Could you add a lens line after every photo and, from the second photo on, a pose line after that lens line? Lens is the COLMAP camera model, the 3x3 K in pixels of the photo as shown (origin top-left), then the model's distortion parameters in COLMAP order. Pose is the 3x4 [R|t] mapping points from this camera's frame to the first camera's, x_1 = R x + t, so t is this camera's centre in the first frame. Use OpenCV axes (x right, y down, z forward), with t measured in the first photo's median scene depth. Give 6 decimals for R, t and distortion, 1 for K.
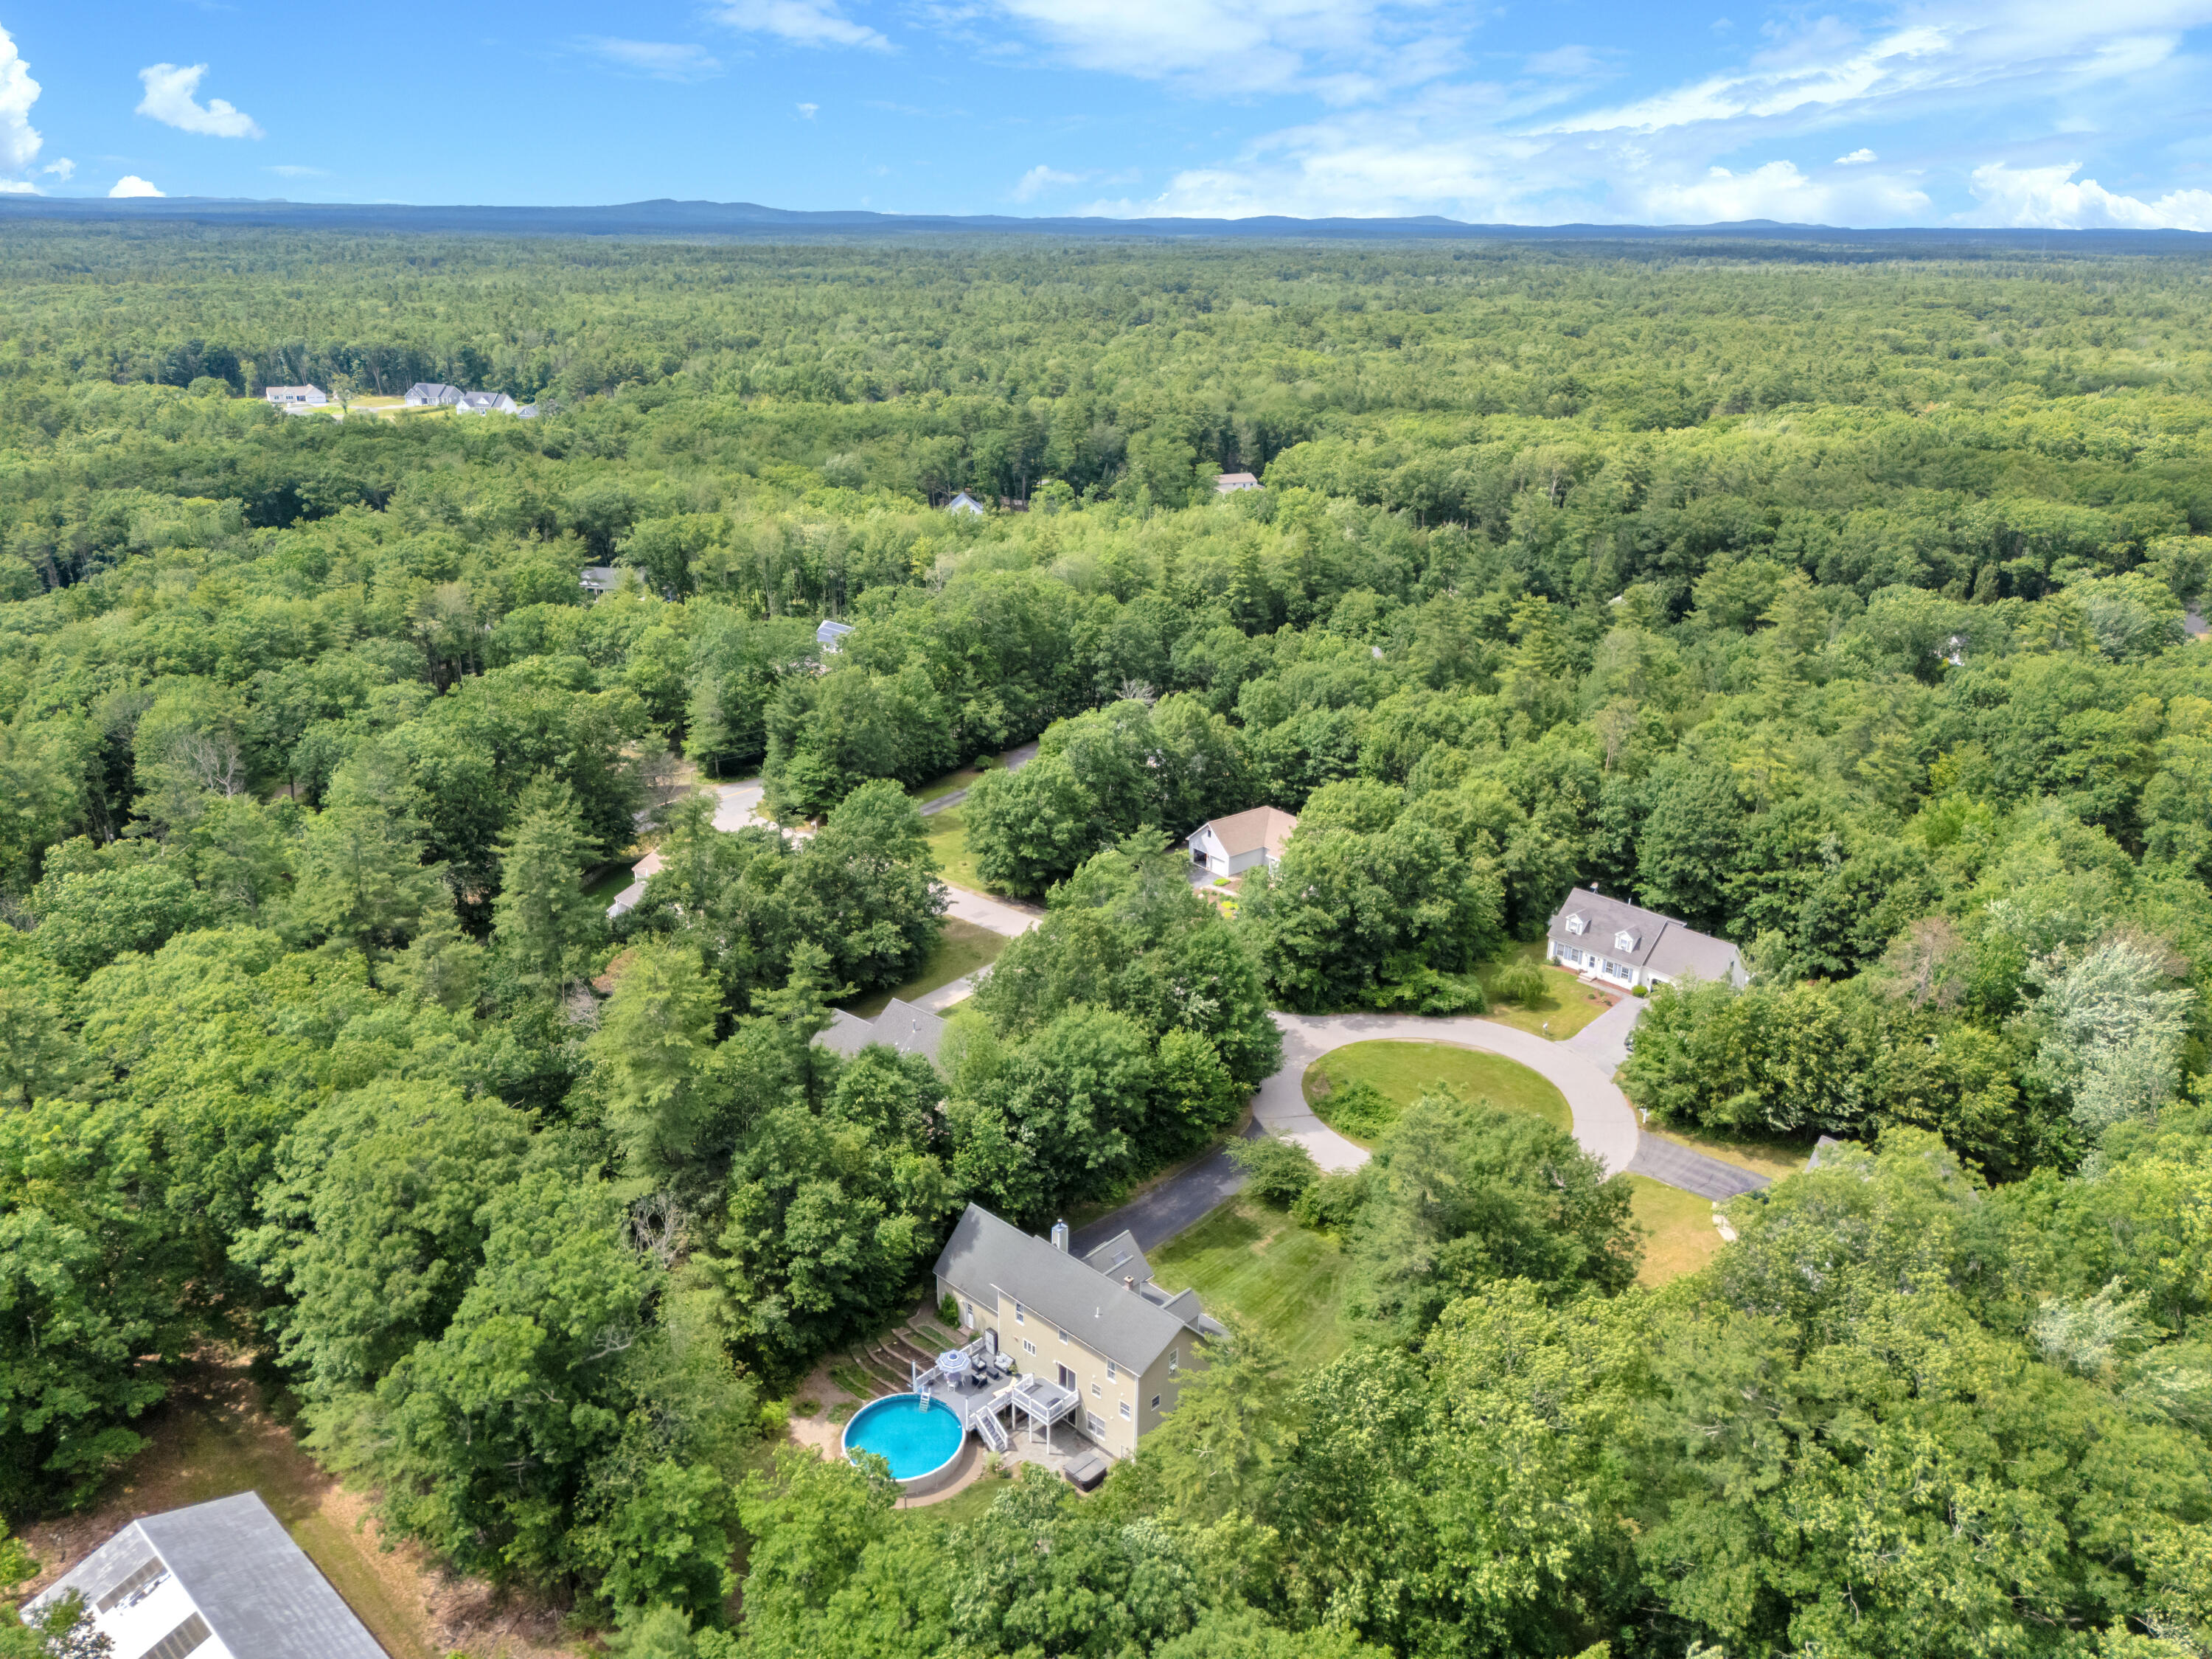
lens RADIAL K [[1621.2, 0, 1106.0], [0, 1621.2, 829.5], [0, 0, 1]] dist [0.070285, -0.061824]
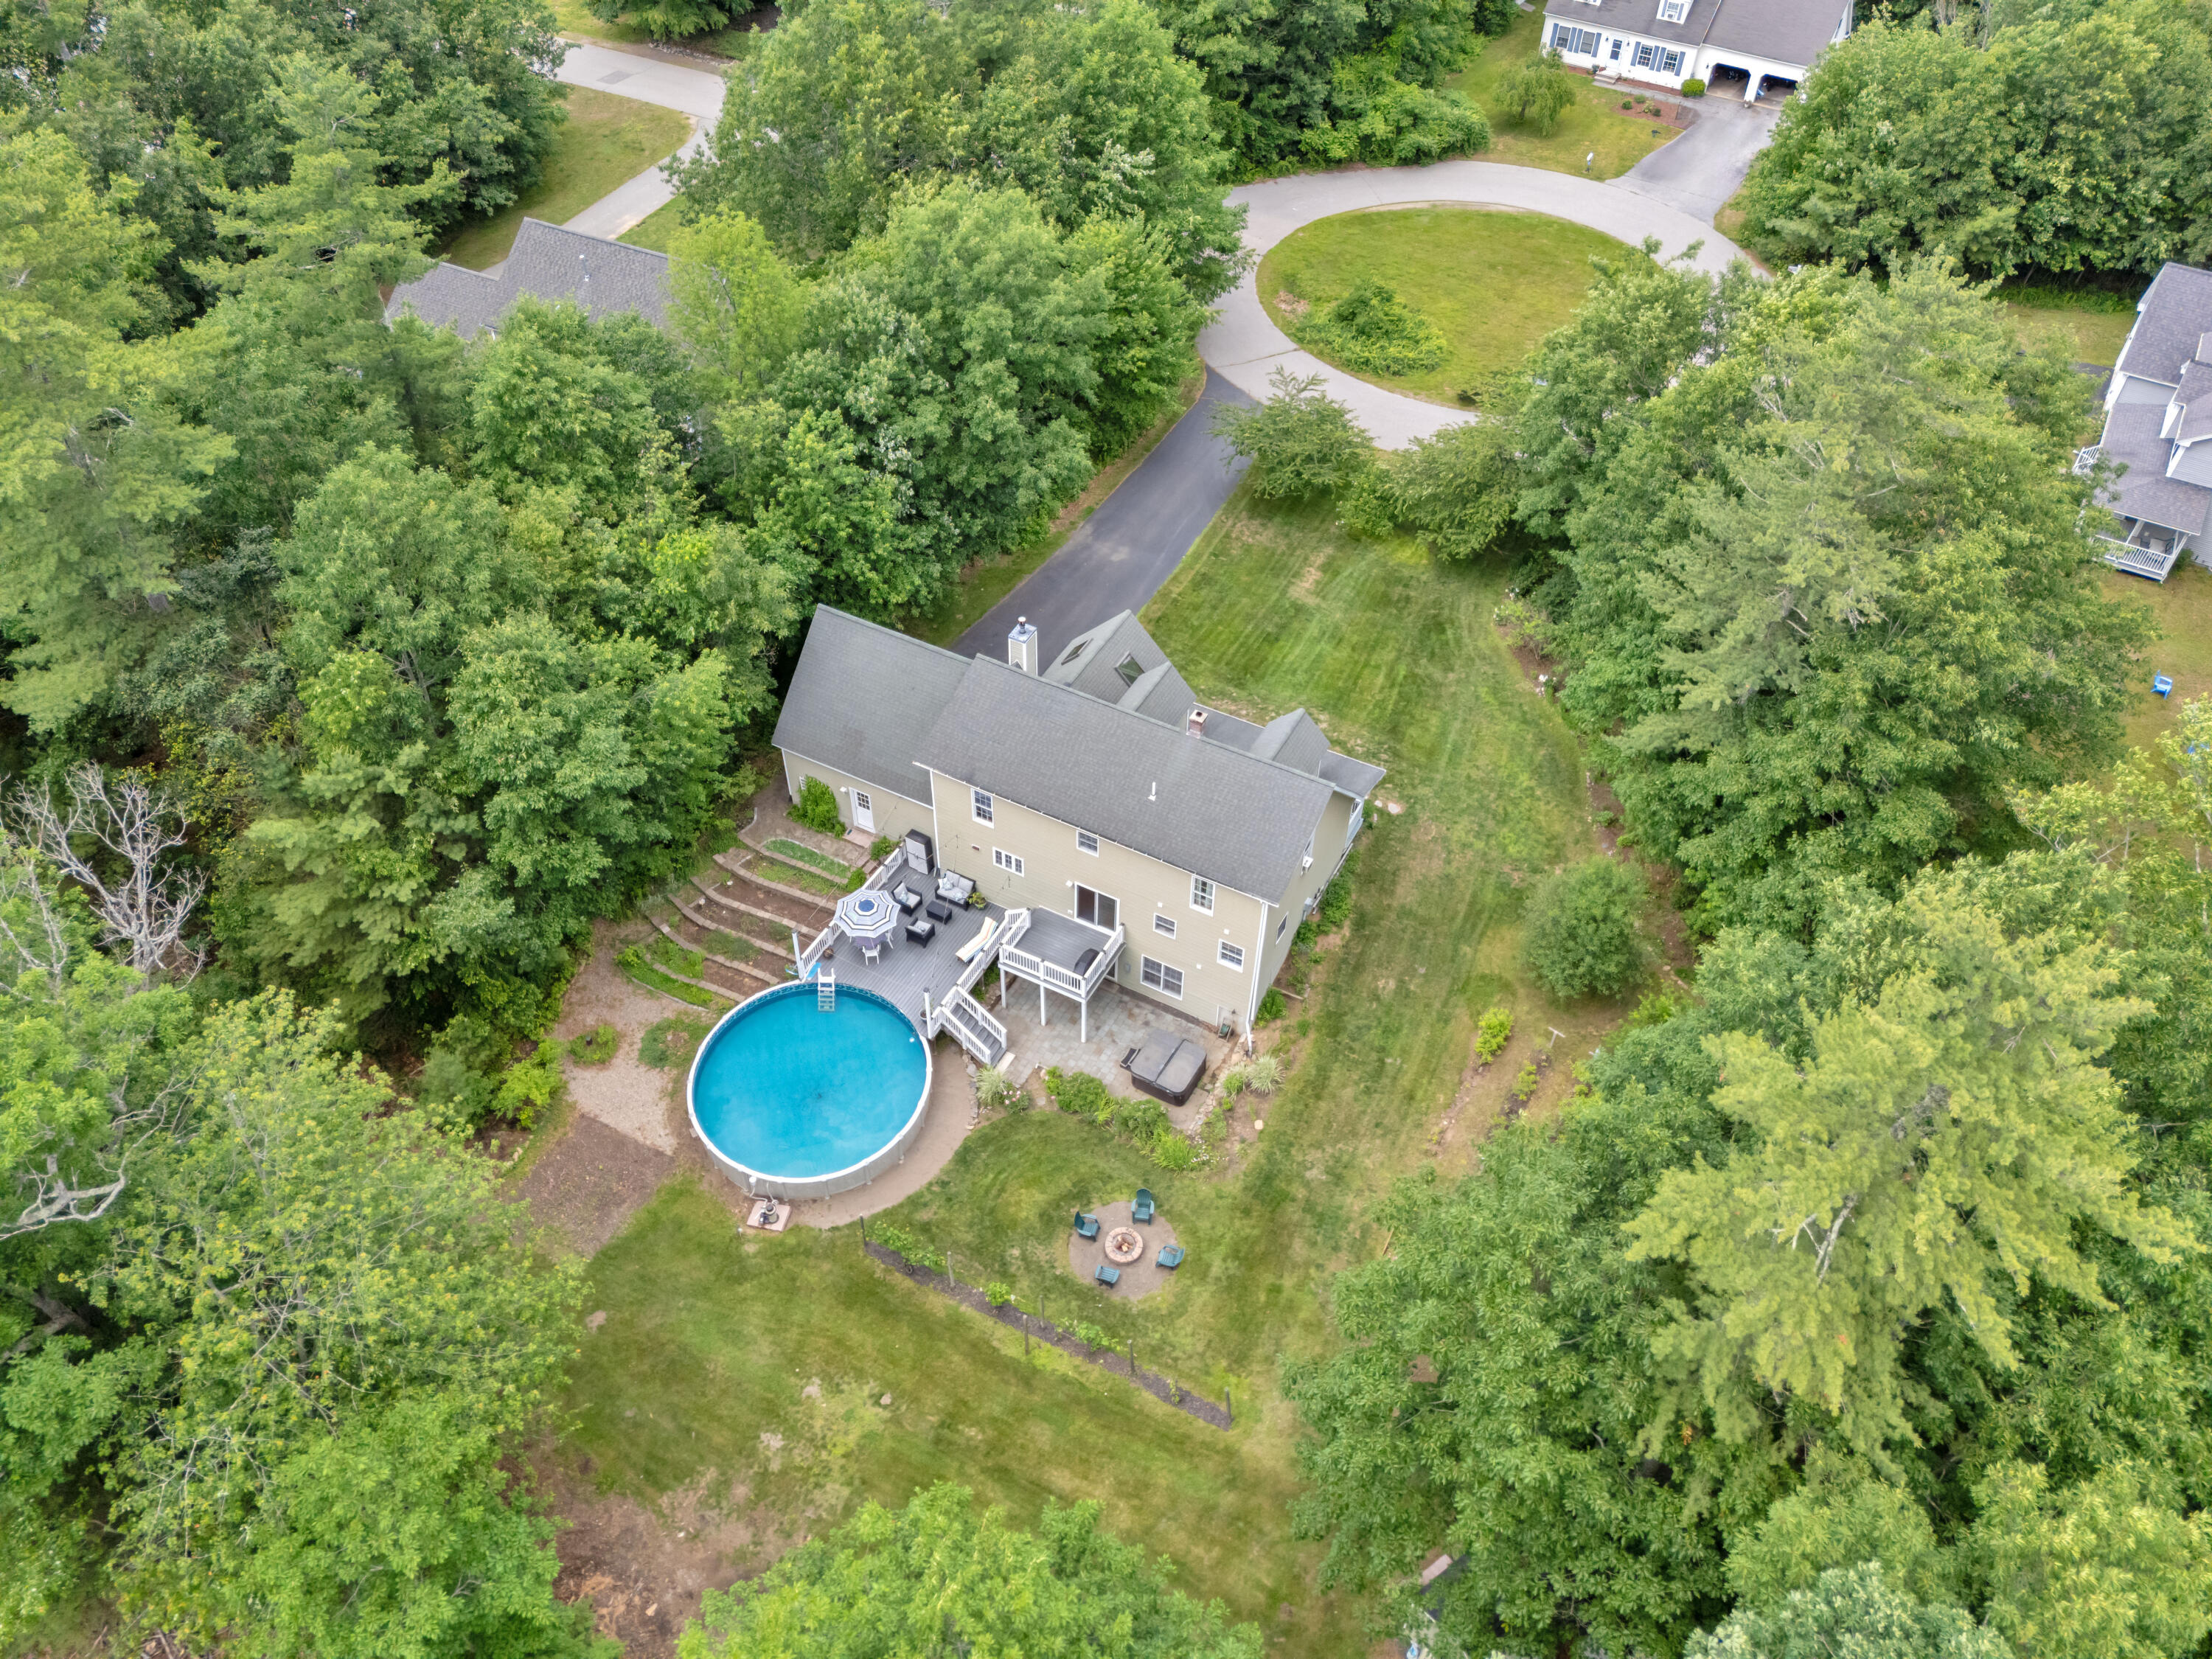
lens RADIAL K [[1612.2, 0, 1111.6], [0, 1612.2, 823.9], [0, 0, 1]] dist [0.105018, -0.136083]
pose [[0.964540, -0.183806, 0.189412, -0.100986], [0.084879, 0.895541, 0.436808, 0.075483], [-0.249914, -0.405241, 0.879387, 0.493396]]
